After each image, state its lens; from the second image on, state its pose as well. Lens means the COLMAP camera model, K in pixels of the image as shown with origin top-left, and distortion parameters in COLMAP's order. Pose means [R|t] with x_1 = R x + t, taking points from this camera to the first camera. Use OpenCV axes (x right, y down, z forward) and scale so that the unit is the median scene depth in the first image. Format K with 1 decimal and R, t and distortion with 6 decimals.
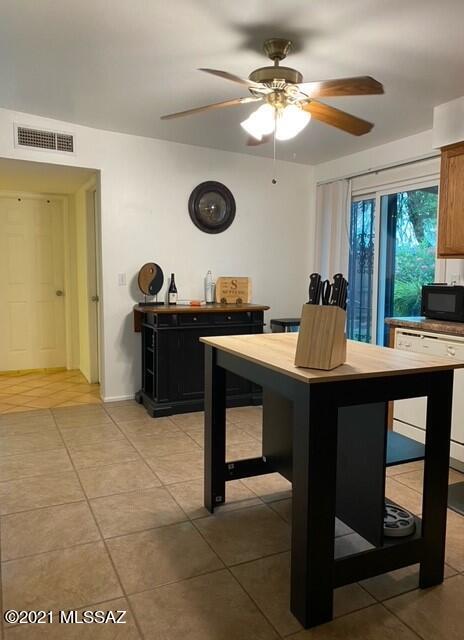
lens RADIAL K [[500.4, 0, 231.5], [0, 500.4, 319.9], [0, 0, 1]] dist [0.000607, 0.001973]
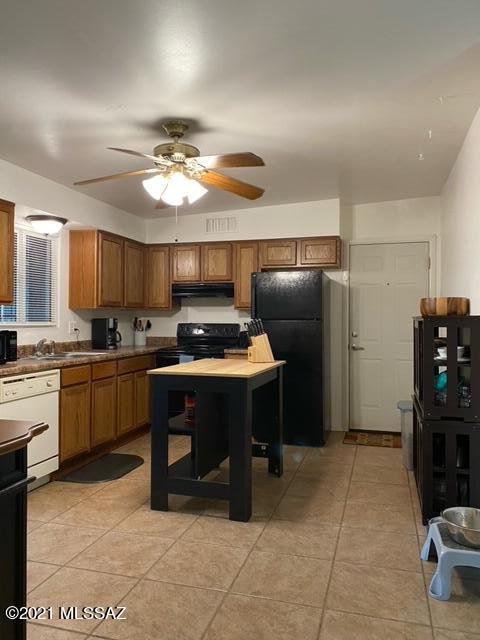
lens RADIAL K [[497.2, 0, 238.7], [0, 497.2, 319.3], [0, 0, 1]] dist [0.074002, -0.063246]
pose [[-0.749802, -0.010735, 0.661576, -0.767125], [0.054097, 0.995526, 0.077466, -0.176930], [-0.659448, 0.093873, -0.745866, 1.755949]]
